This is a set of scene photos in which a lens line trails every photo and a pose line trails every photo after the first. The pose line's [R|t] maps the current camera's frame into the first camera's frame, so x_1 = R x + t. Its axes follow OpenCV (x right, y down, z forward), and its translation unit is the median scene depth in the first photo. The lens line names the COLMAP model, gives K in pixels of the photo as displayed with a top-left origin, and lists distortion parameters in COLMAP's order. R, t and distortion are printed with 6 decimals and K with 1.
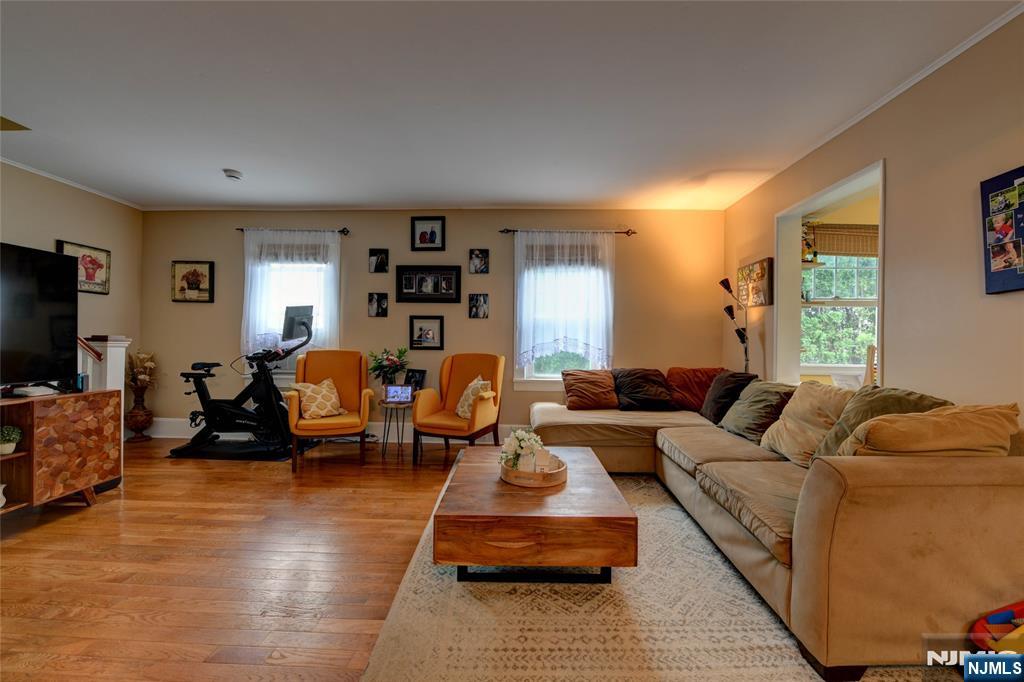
lens RADIAL K [[405.9, 0, 510.5], [0, 405.9, 339.7], [0, 0, 1]] dist [-0.009786, -0.000632]
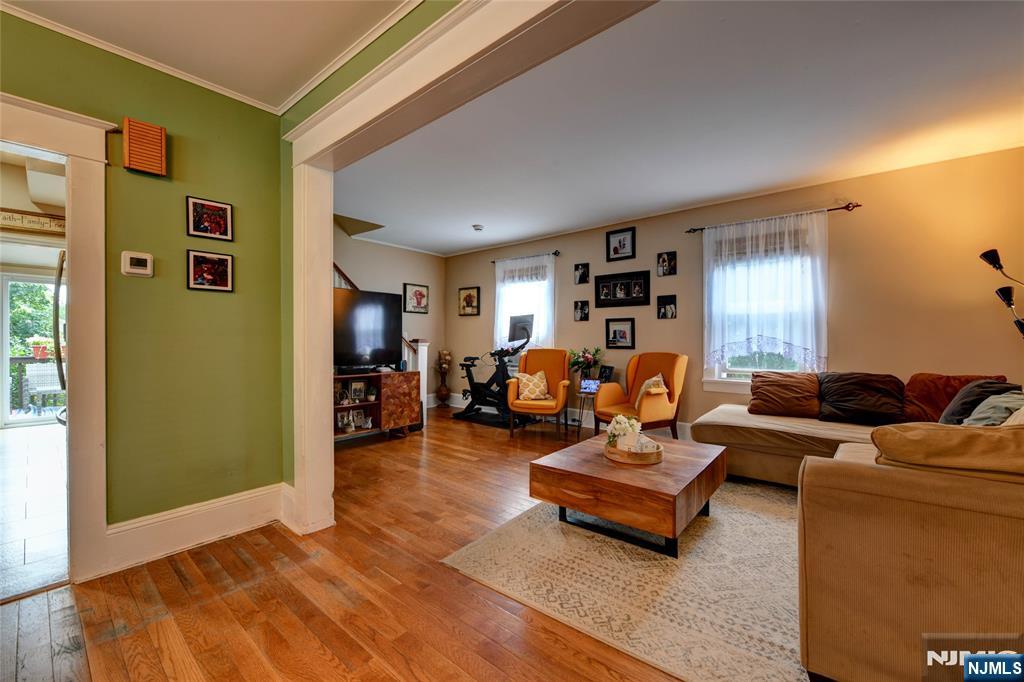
lens RADIAL K [[405.9, 0, 508.6], [0, 405.9, 338.4], [0, 0, 1]] dist [-0.009786, -0.000632]
pose [[0.783202, -0.011552, -0.621660, 0.267729], [0.008290, 0.999933, -0.008137, 0.002999], [0.621712, 0.001220, 0.783245, -0.070271]]
